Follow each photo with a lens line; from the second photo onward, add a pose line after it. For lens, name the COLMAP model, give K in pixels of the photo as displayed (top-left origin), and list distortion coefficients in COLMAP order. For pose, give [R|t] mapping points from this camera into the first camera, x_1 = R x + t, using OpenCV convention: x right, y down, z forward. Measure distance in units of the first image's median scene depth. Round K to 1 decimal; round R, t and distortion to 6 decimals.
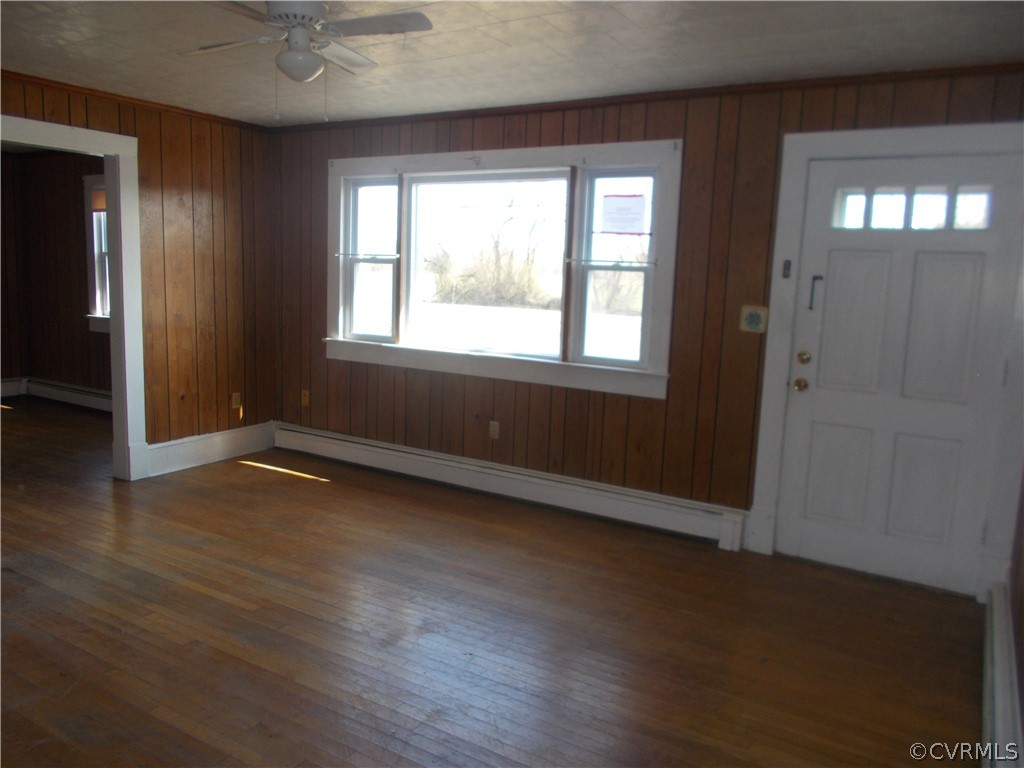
lens RADIAL K [[784.1, 0, 511.1], [0, 784.1, 379.9], [0, 0, 1]] dist [0.001488, 0.001736]
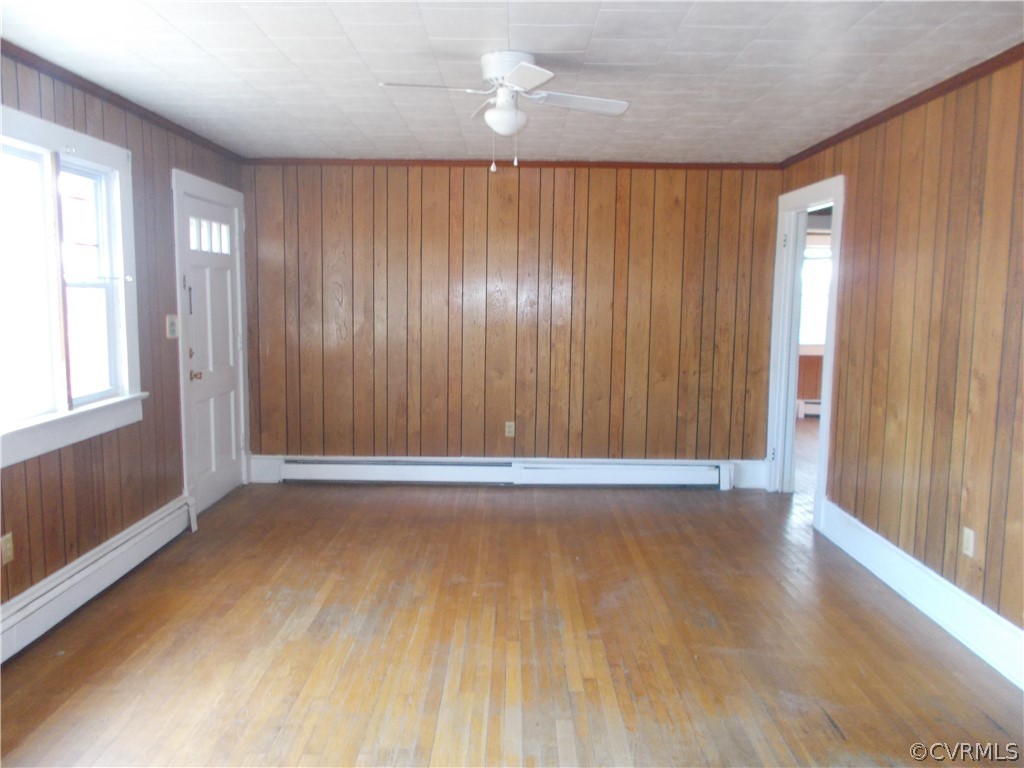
lens RADIAL K [[784.1, 0, 511.1], [0, 784.1, 379.9], [0, 0, 1]] dist [0.001488, 0.001736]
pose [[-0.521617, -0.129871, 0.843237, -0.899778], [0.092720, 0.973864, 0.207345, -0.191033], [-0.848126, 0.186340, -0.495943, 1.152662]]
